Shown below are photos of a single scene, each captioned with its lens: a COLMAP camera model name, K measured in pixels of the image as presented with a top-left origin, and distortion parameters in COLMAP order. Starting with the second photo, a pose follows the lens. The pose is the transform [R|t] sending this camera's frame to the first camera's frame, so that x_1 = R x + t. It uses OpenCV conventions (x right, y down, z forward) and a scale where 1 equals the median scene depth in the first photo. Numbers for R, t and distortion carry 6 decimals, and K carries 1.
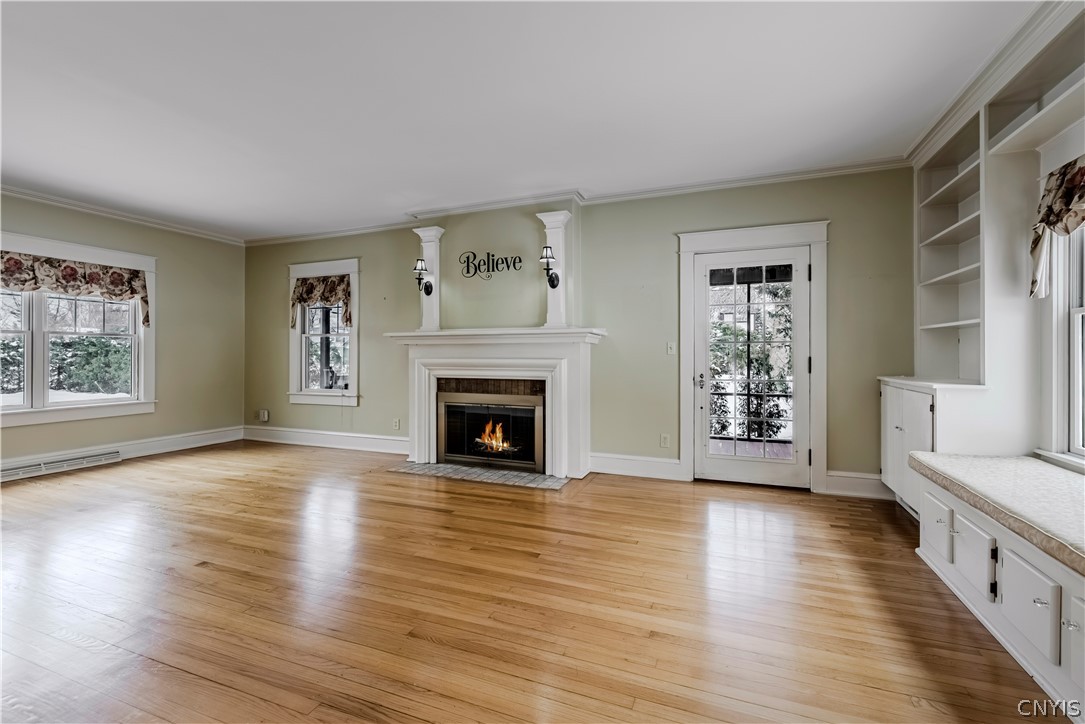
lens RADIAL K [[473.6, 0, 541.4], [0, 473.6, 355.5], [0, 0, 1]] dist [0.000811, -0.000092]
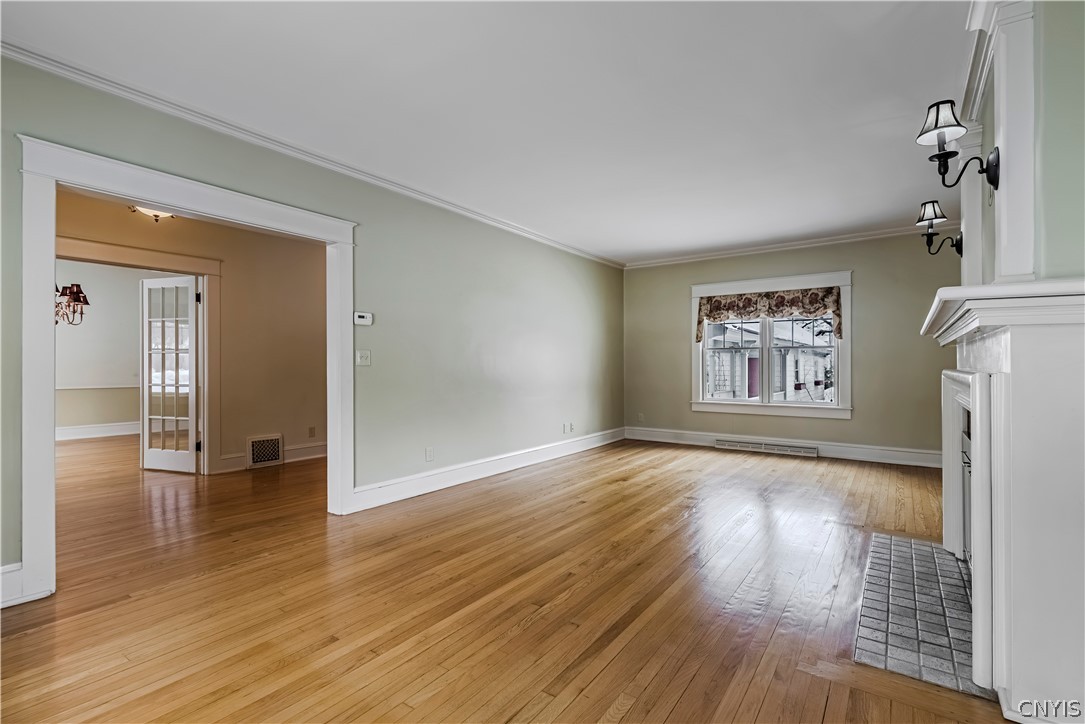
lens RADIAL K [[502.4, 0, 542.7], [0, 502.4, 365.4], [0, 0, 1]] dist [0.003108, 0.000618]
pose [[-0.242136, -0.000646, -0.970242, 0.481806], [-0.001114, 0.999999, -0.000388, 0.002718], [0.970242, 0.000987, -0.242137, 0.698797]]
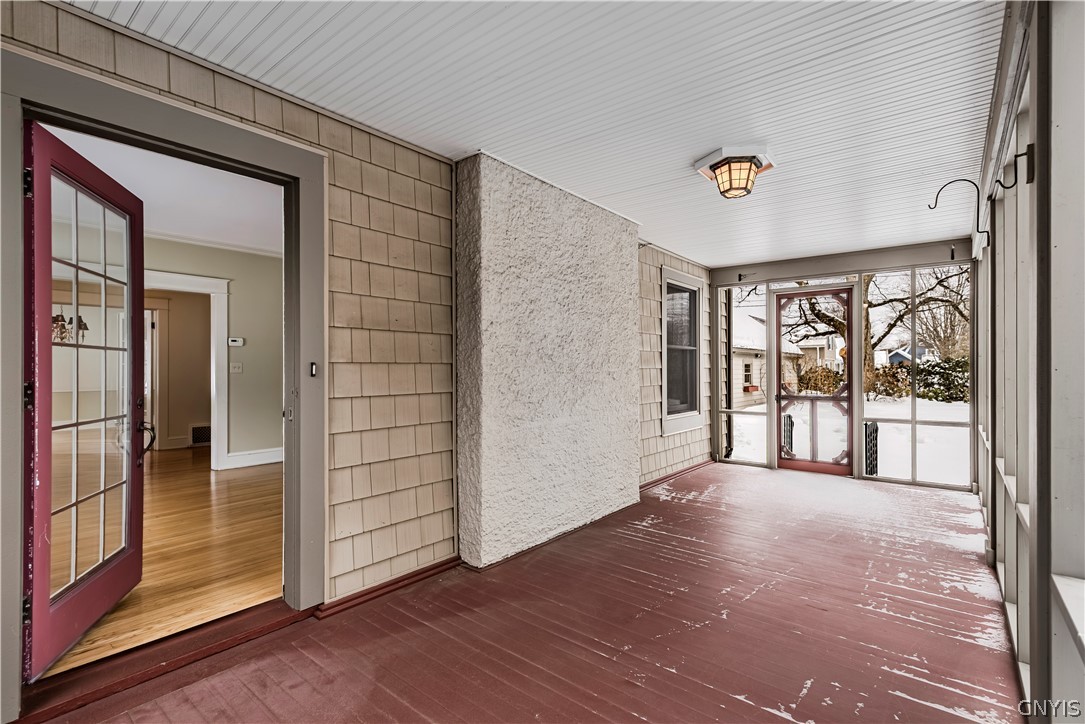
lens RADIAL K [[502.4, 0, 539.3], [0, 502.4, 365.0], [0, 0, 1]] dist [0.003108, 0.000618]
pose [[-0.311992, -0.008082, -0.950051, 0.715250], [0.004324, 0.999941, -0.009927, -0.001179], [0.950075, -0.007205, -0.311938, 1.345907]]
